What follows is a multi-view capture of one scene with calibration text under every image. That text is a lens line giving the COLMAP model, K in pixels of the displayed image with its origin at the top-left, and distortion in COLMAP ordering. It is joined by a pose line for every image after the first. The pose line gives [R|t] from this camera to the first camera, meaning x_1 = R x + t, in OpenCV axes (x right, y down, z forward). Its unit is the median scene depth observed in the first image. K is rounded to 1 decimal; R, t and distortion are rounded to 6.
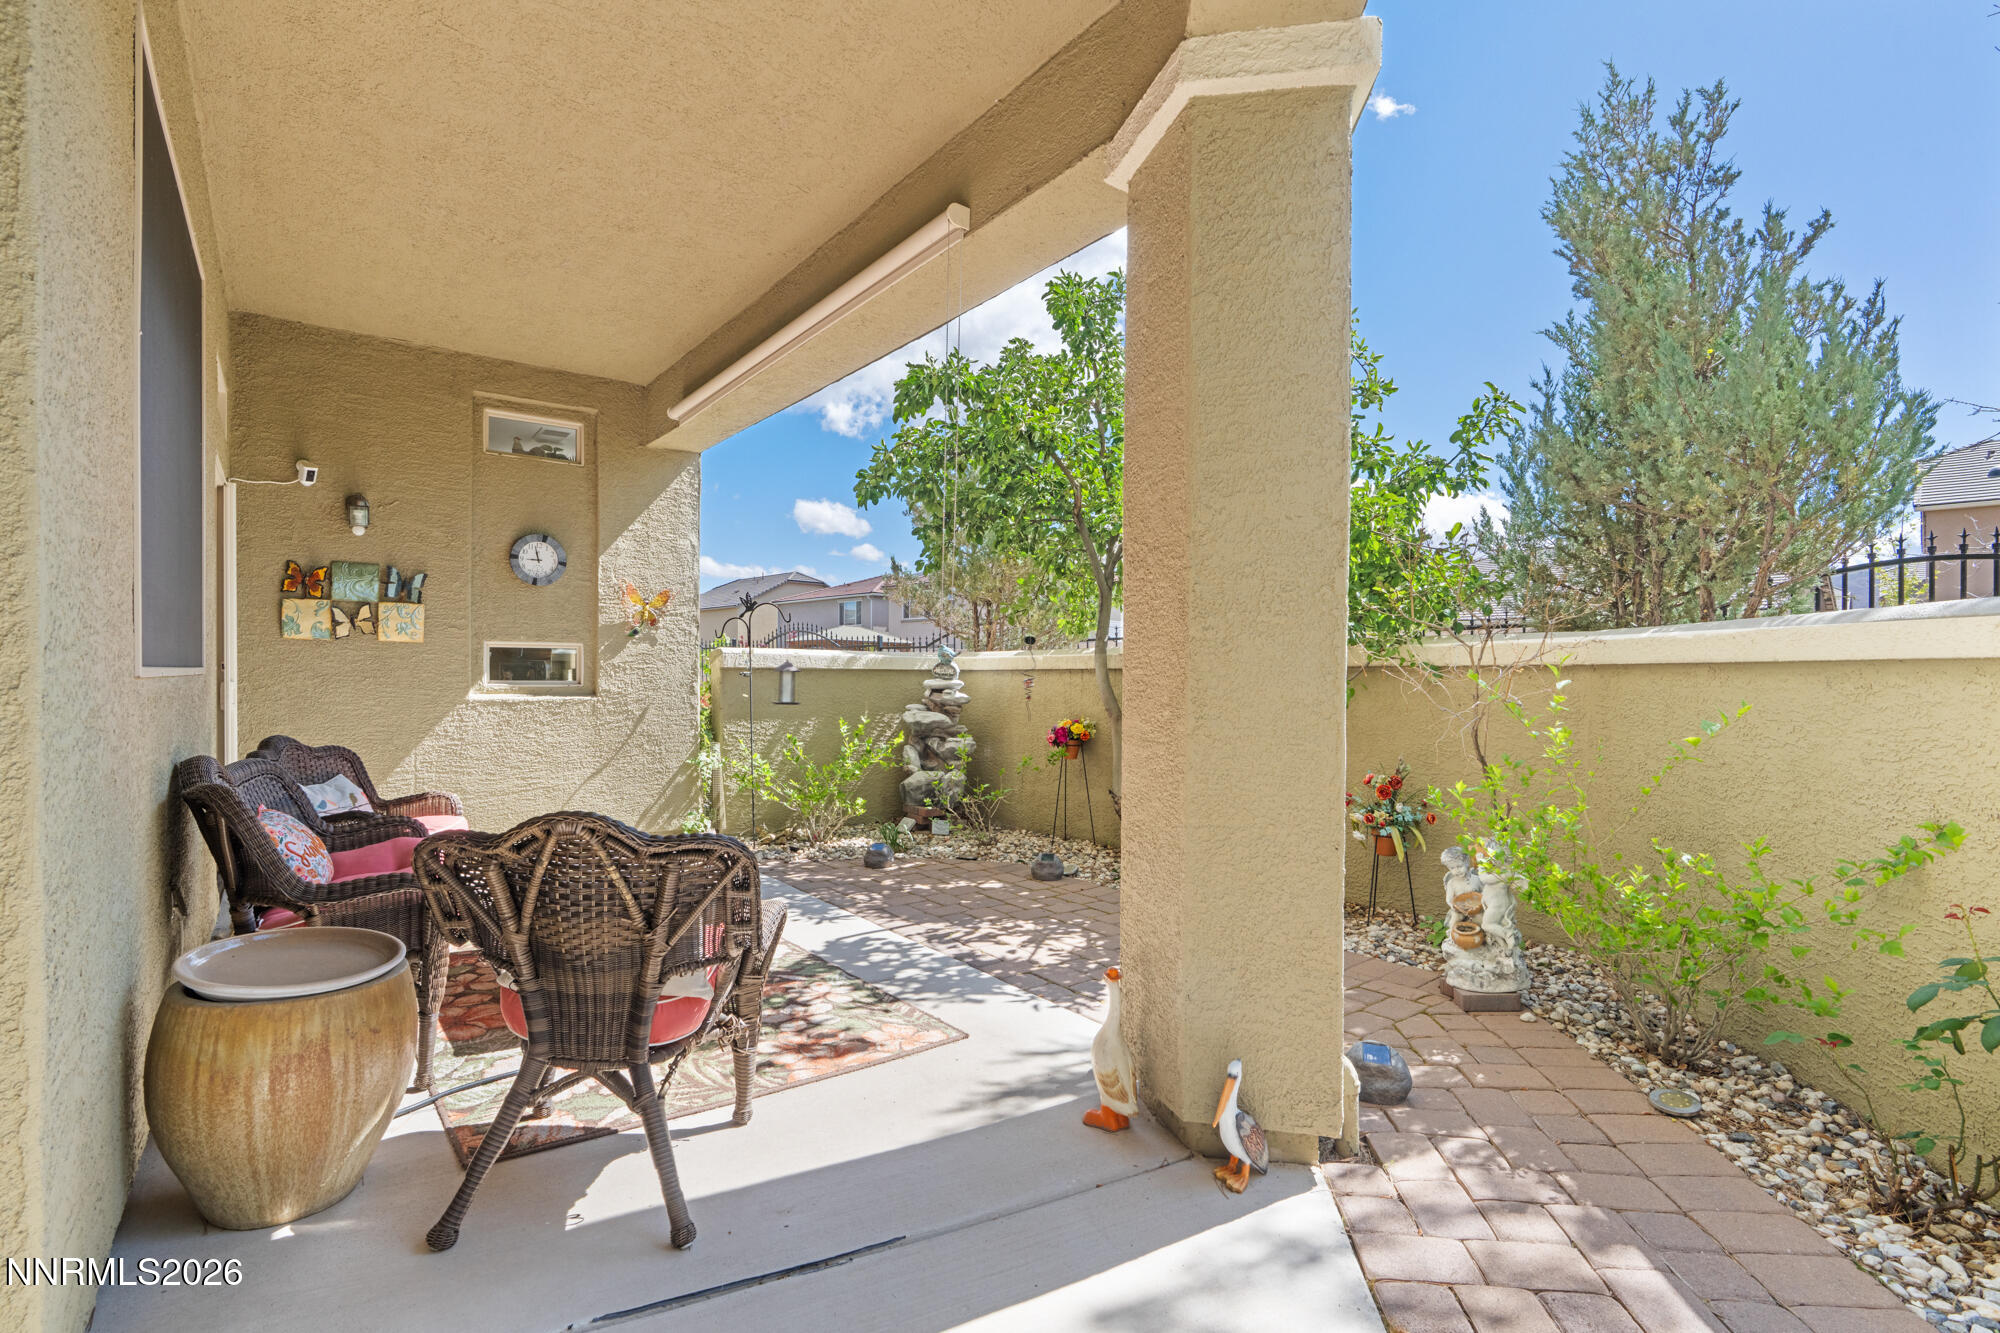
lens RADIAL K [[898.1, 0, 997.5], [0, 898.1, 684.3], [0, 0, 1]] dist [-0.004342, 0.002405]
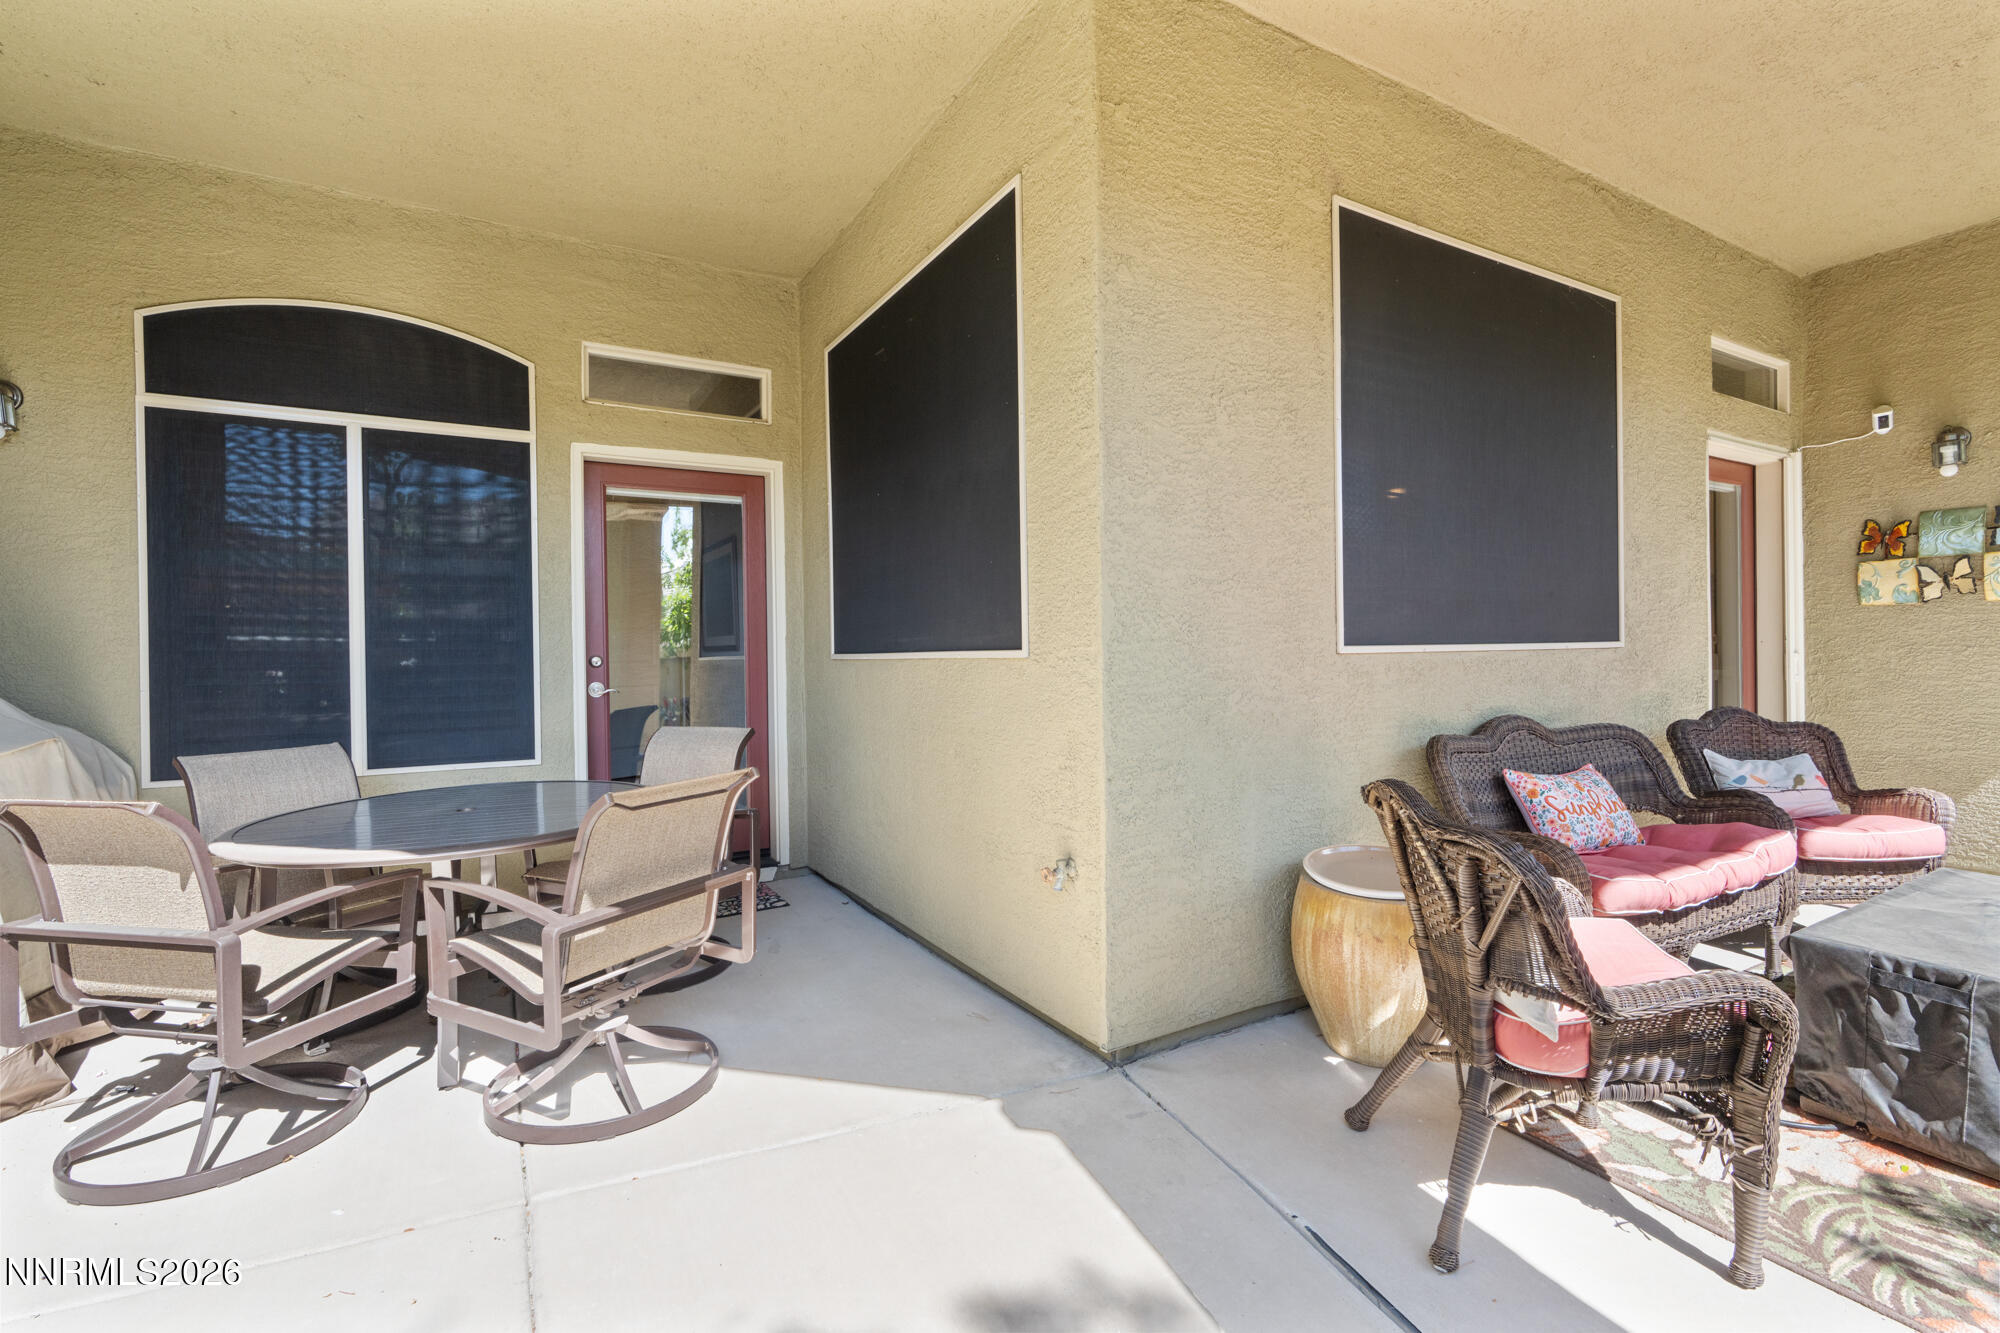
lens RADIAL K [[898.1, 0, 1016.0], [0, 898.1, 659.3], [0, 0, 1]] dist [-0.004342, 0.002405]
pose [[-0.103327, 0.003409, -0.994642, 0.213238], [0.003272, 0.999990, 0.003087, -0.001528], [0.994642, -0.002935, -0.103337, 0.230973]]
